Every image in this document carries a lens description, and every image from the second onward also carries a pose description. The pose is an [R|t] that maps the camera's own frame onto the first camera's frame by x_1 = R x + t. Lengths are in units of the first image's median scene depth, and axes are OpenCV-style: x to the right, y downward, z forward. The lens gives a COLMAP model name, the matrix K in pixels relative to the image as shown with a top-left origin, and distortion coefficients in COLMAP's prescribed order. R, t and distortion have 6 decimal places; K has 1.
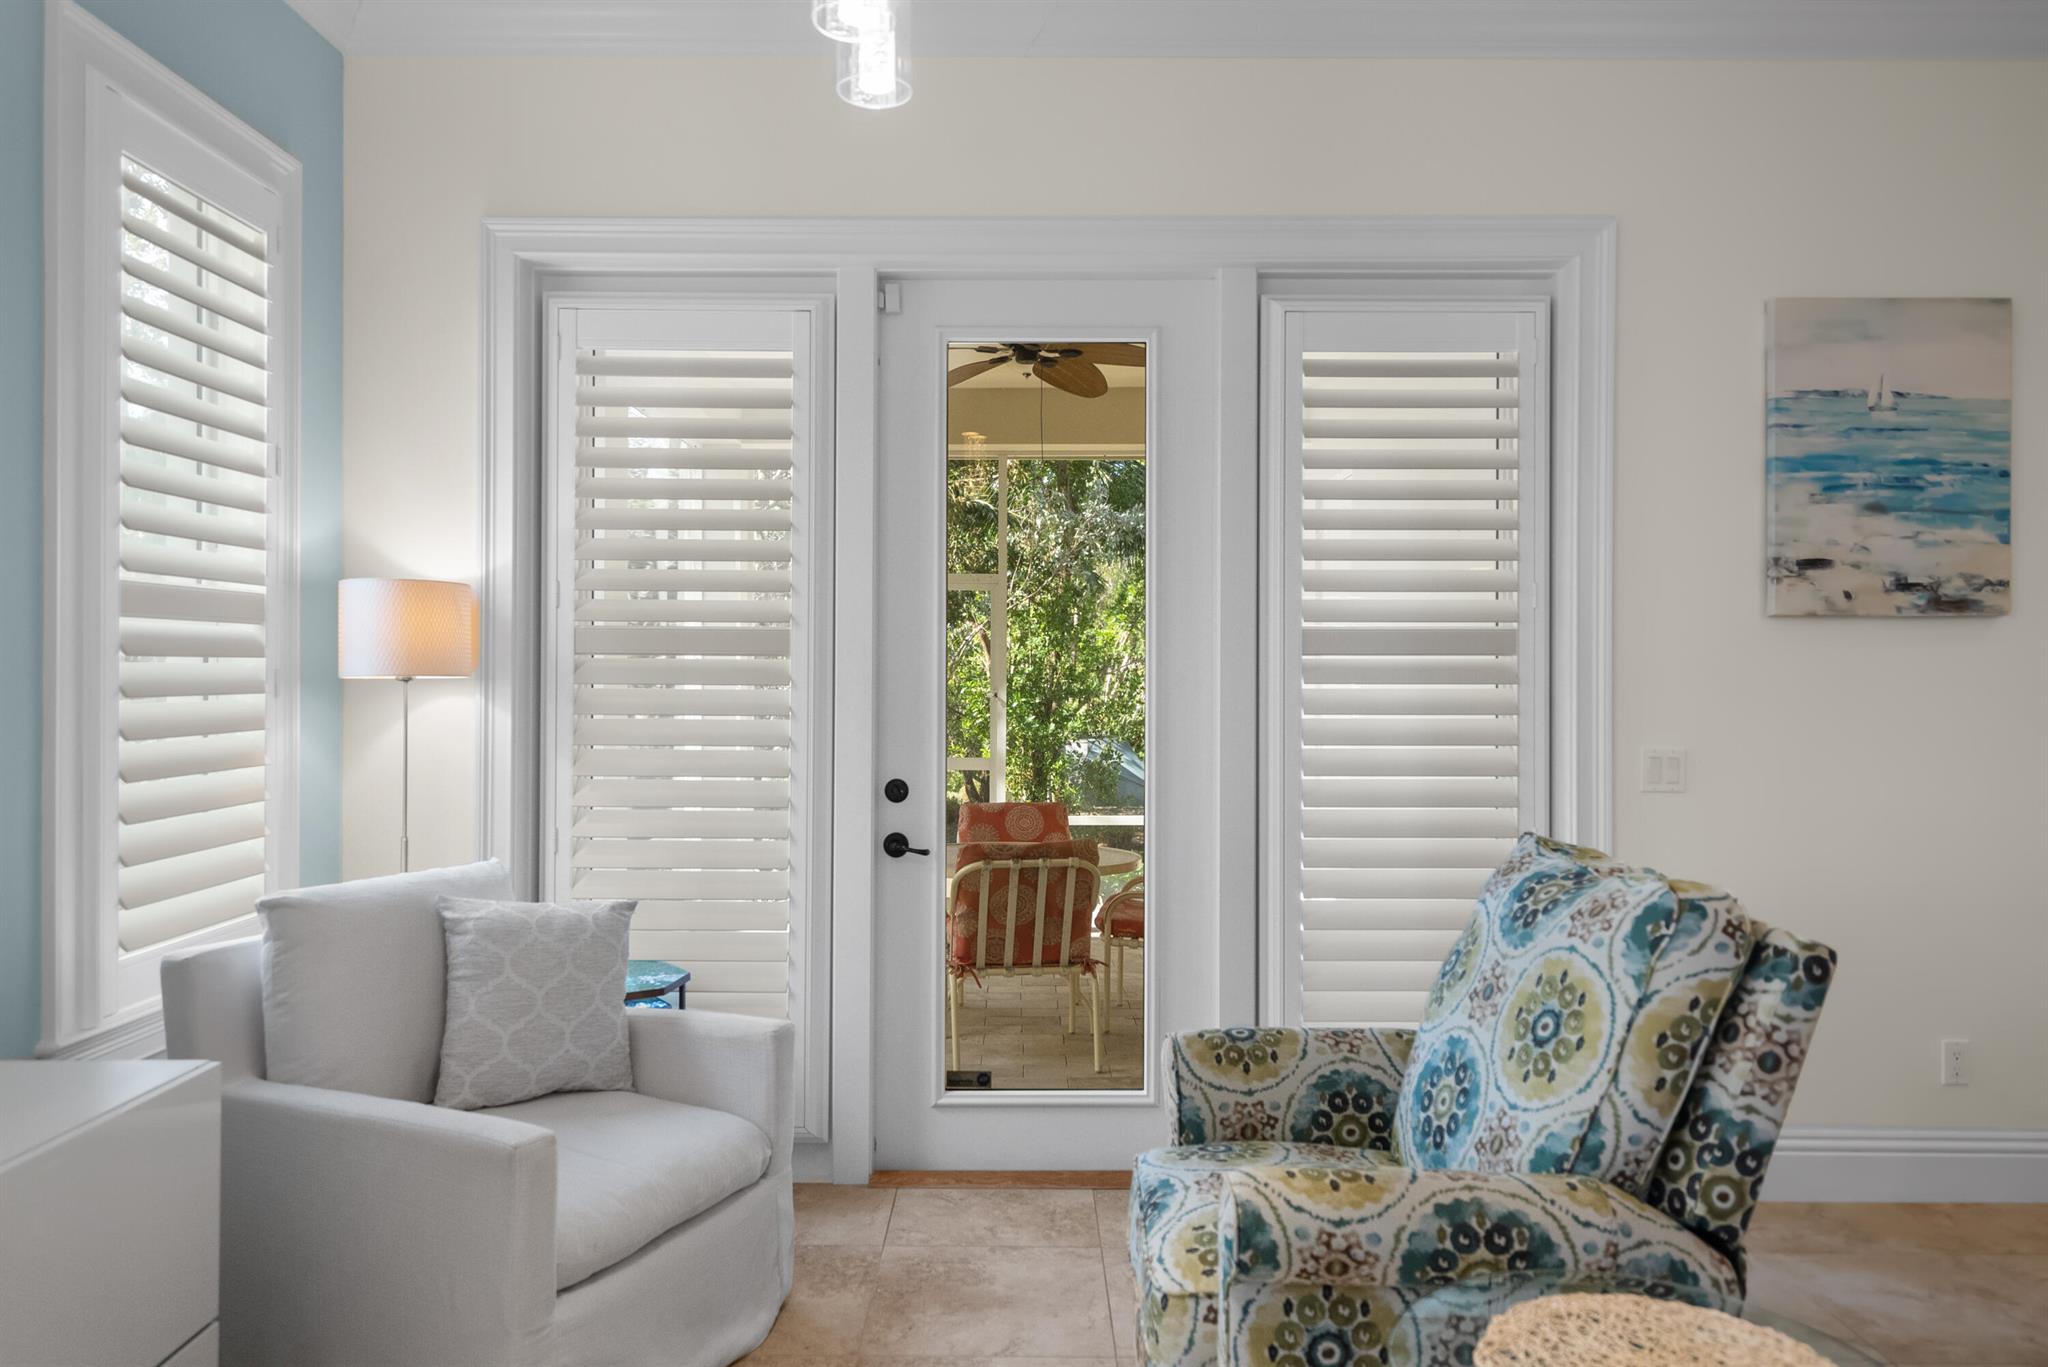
lens RADIAL K [[1367.9, 0, 1024.6], [0, 1367.9, 680.3], [0, 0, 1]] dist [0.000308, -0.000007]
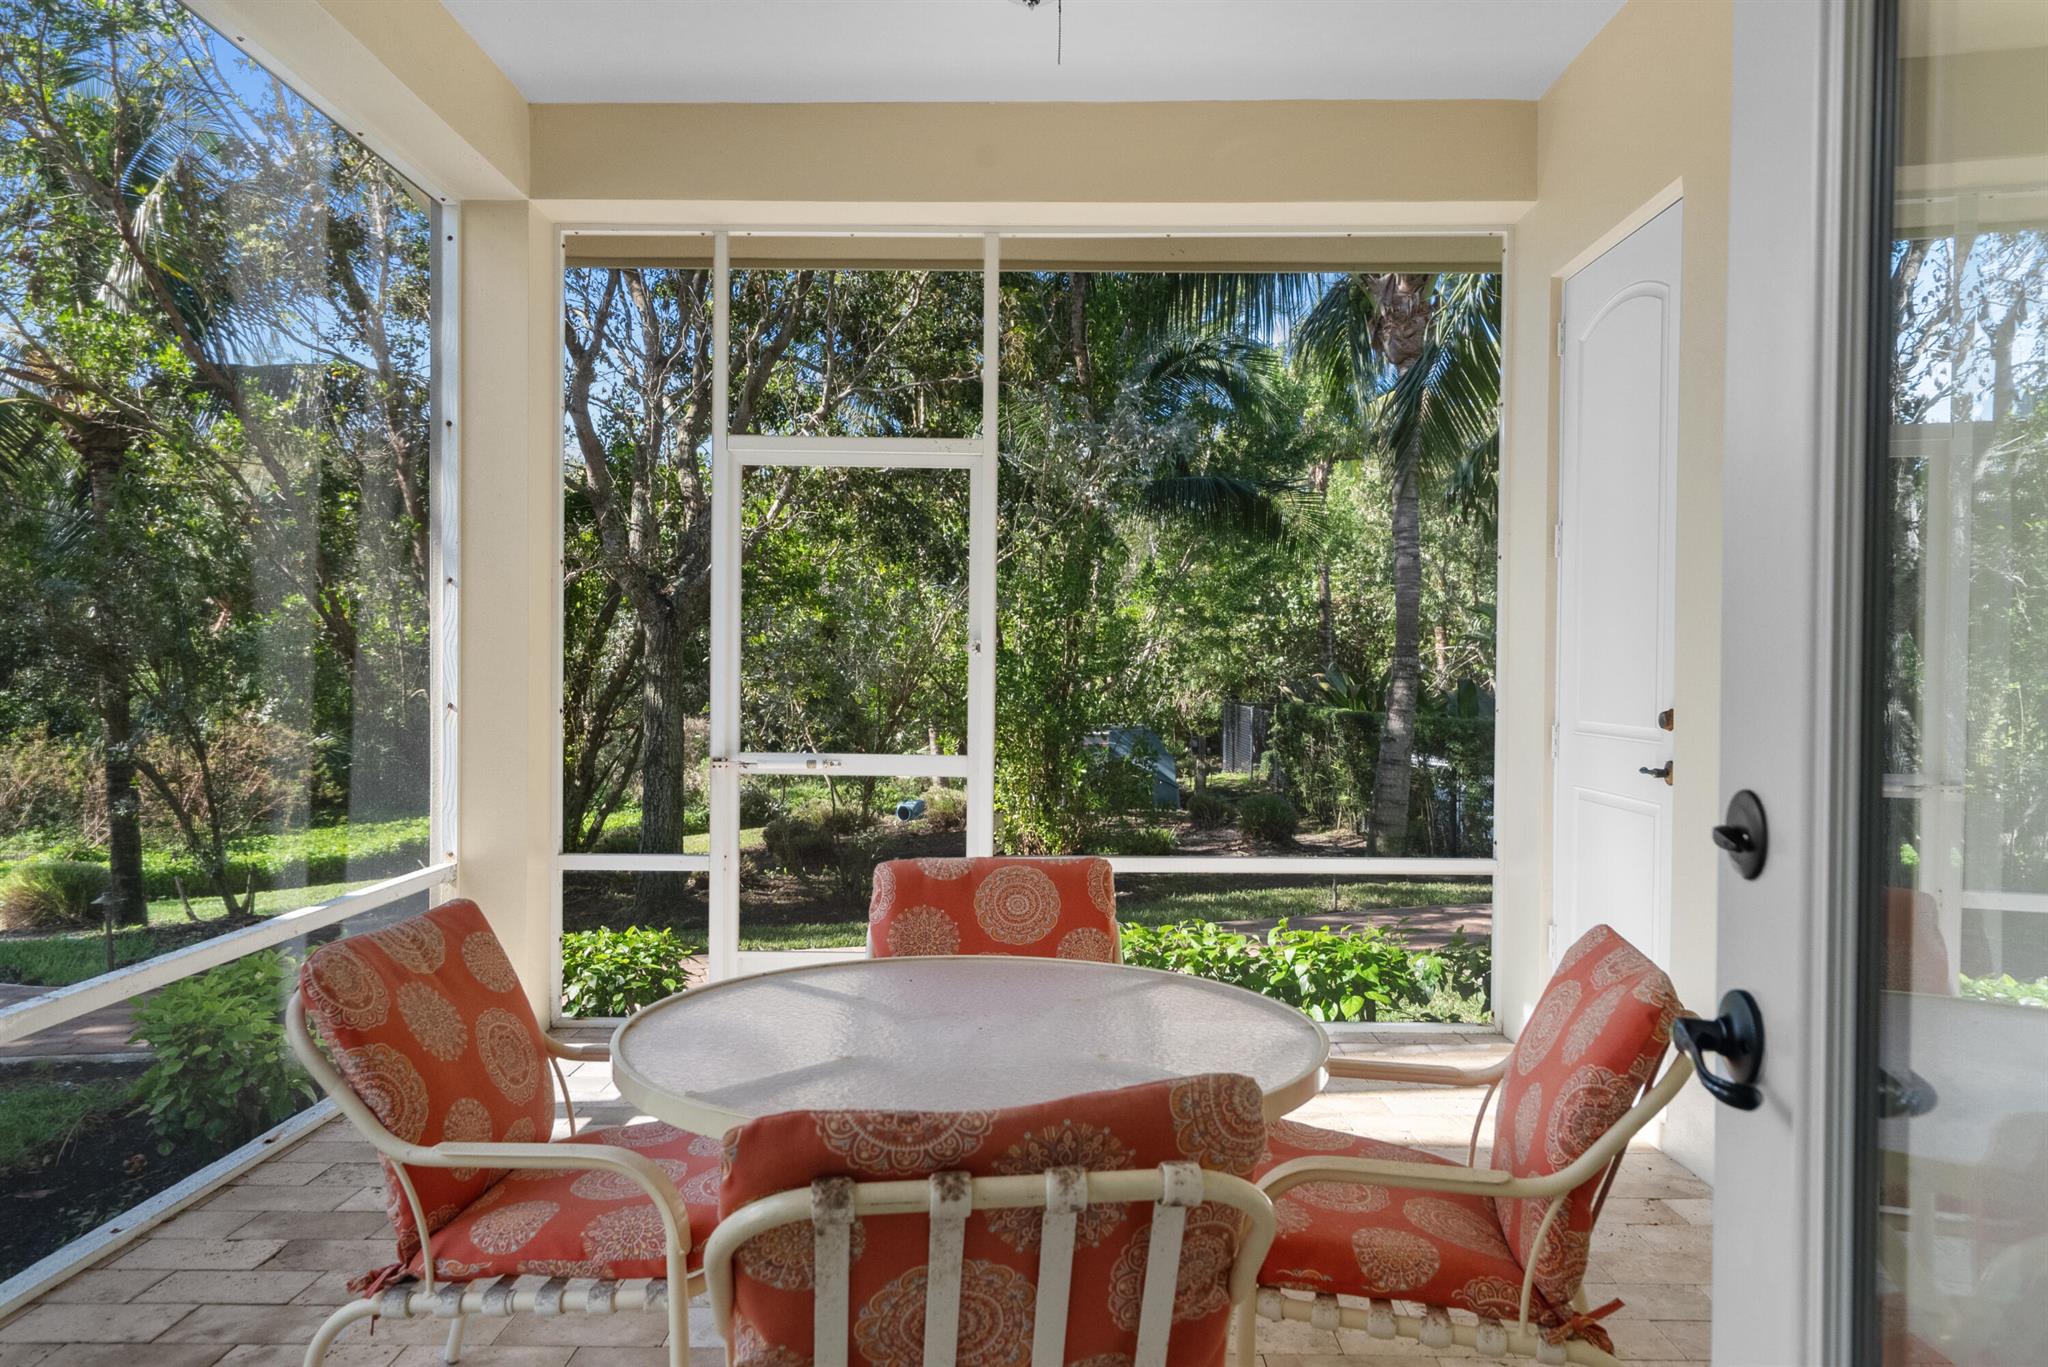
lens RADIAL K [[1367.9, 0, 1023.9], [0, 1367.9, 683.4], [0, 0, 1]] dist [0.000308, -0.000007]
pose [[0.999927, 0.006281, -0.010355, 0.008929], [-0.006213, 0.999959, 0.006527, 0.037394], [0.010396, -0.006462, 0.999925, 0.742260]]
